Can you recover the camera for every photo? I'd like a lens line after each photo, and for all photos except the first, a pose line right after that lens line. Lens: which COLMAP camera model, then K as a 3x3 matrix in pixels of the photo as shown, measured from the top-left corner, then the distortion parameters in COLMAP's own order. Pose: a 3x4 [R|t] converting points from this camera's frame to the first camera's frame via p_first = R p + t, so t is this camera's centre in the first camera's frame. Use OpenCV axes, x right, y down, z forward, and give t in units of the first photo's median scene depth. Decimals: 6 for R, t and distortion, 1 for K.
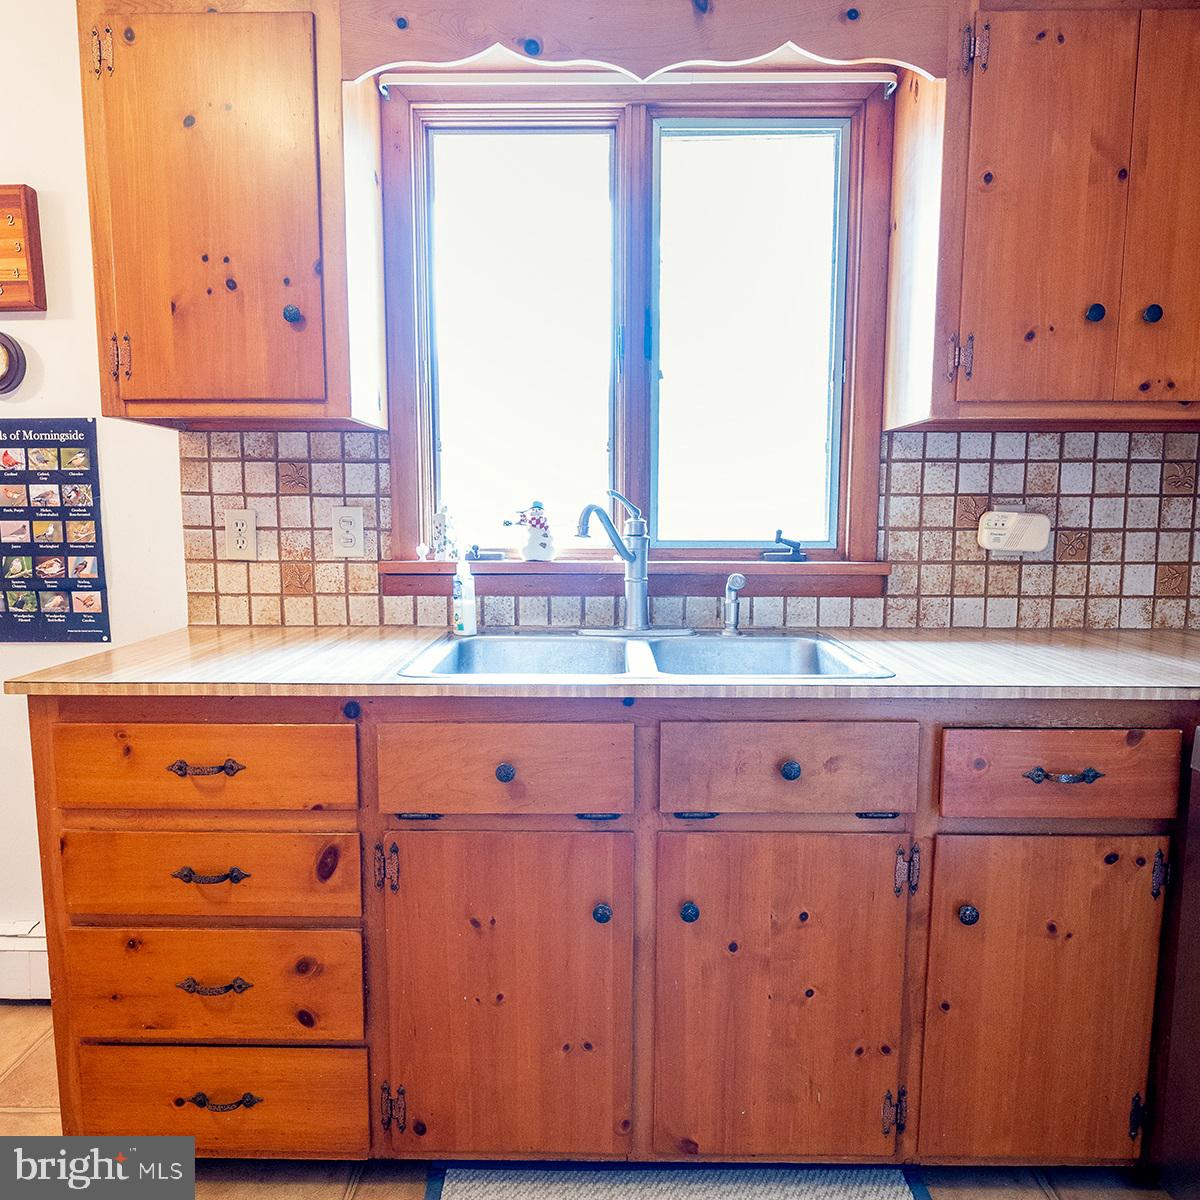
lens RADIAL K [[929.9, 0, 598.8], [0, 929.9, 624.4], [0, 0, 1]] dist [0.005075, 0.004050]
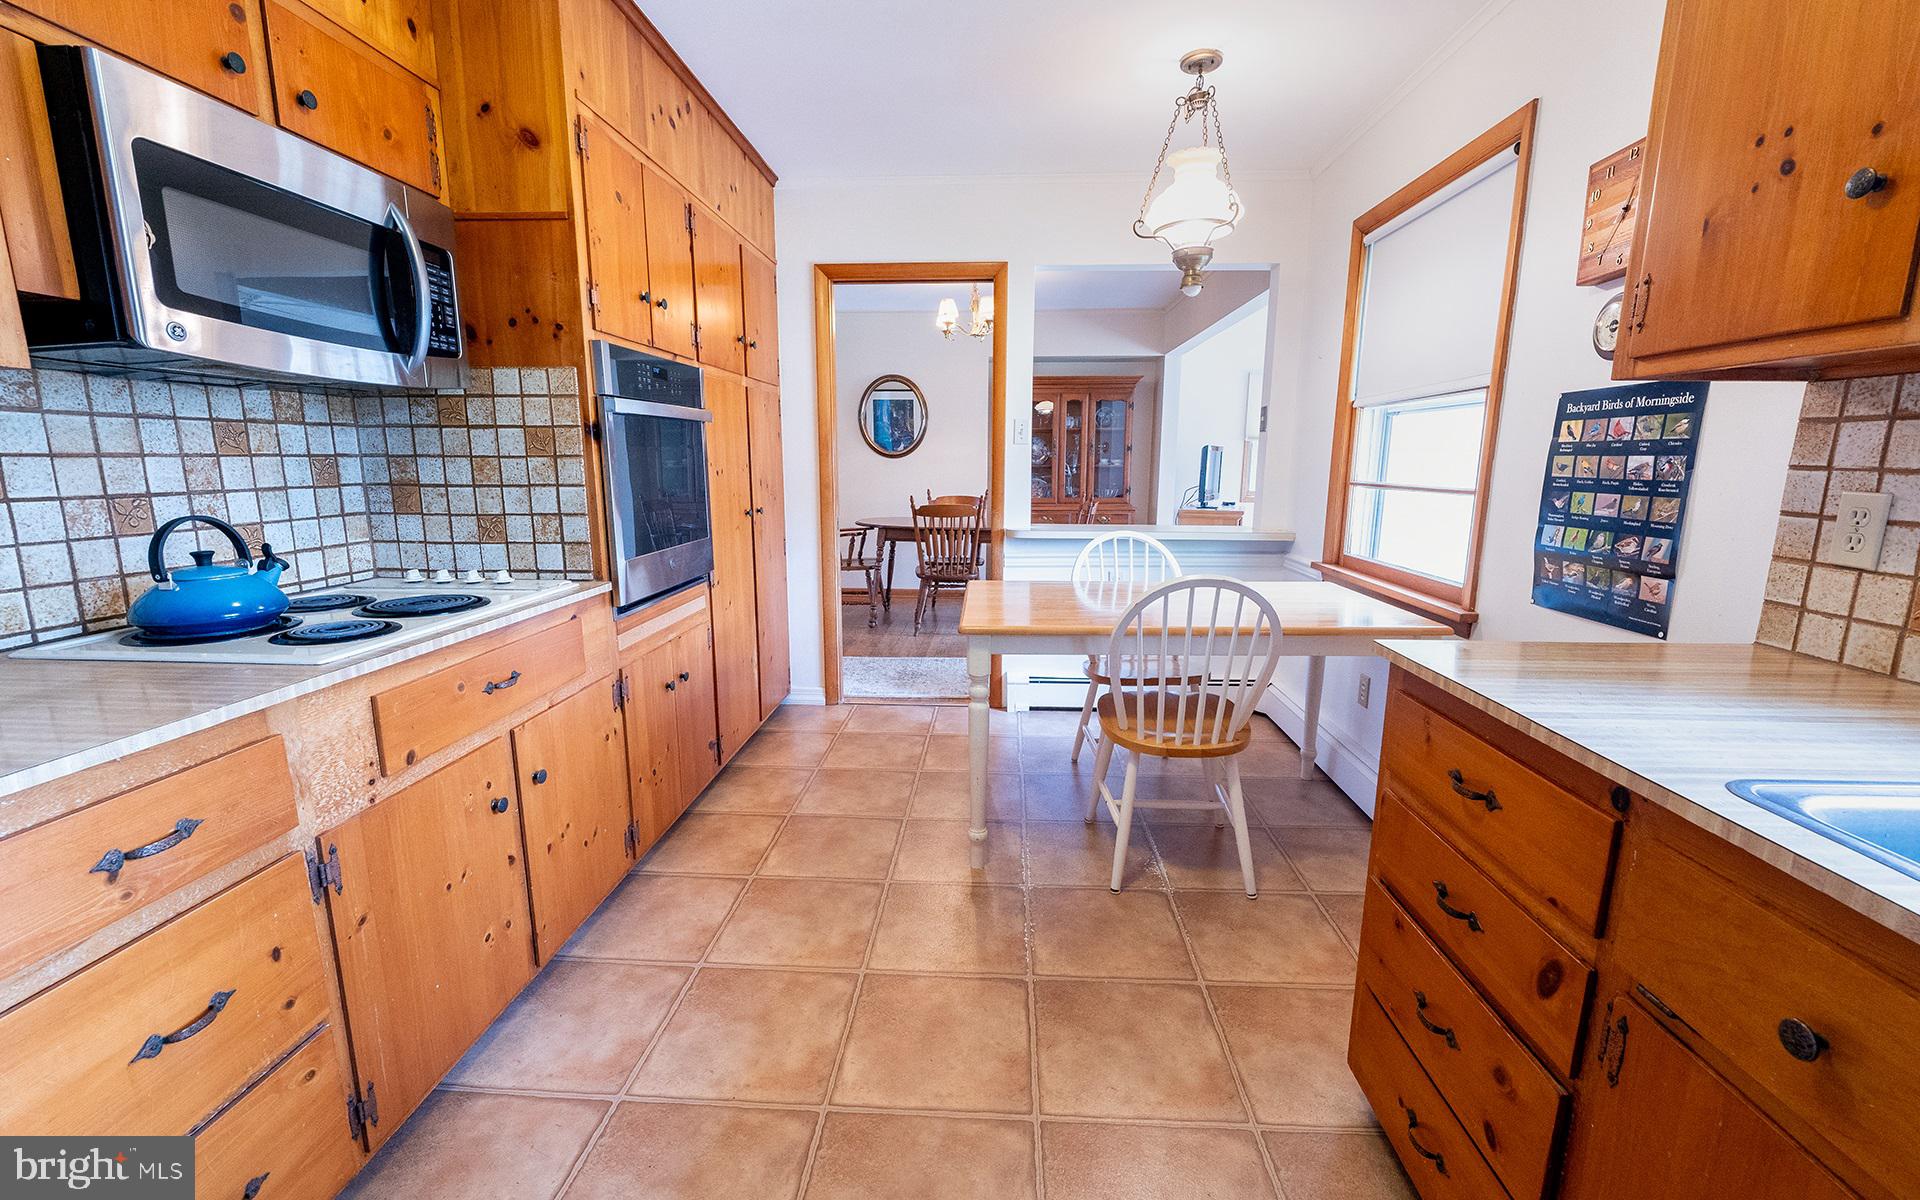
lens RADIAL K [[787.7, 0, 960.0], [0, 787.7, 600.0], [0, 0, 1]] dist [-0.000913, 0.000015]
pose [[-0.044171, 0.179136, -0.982832, 0.214822], [-0.128710, 0.974573, 0.183415, -0.067722], [0.990698, 0.134602, -0.019991, 0.372840]]
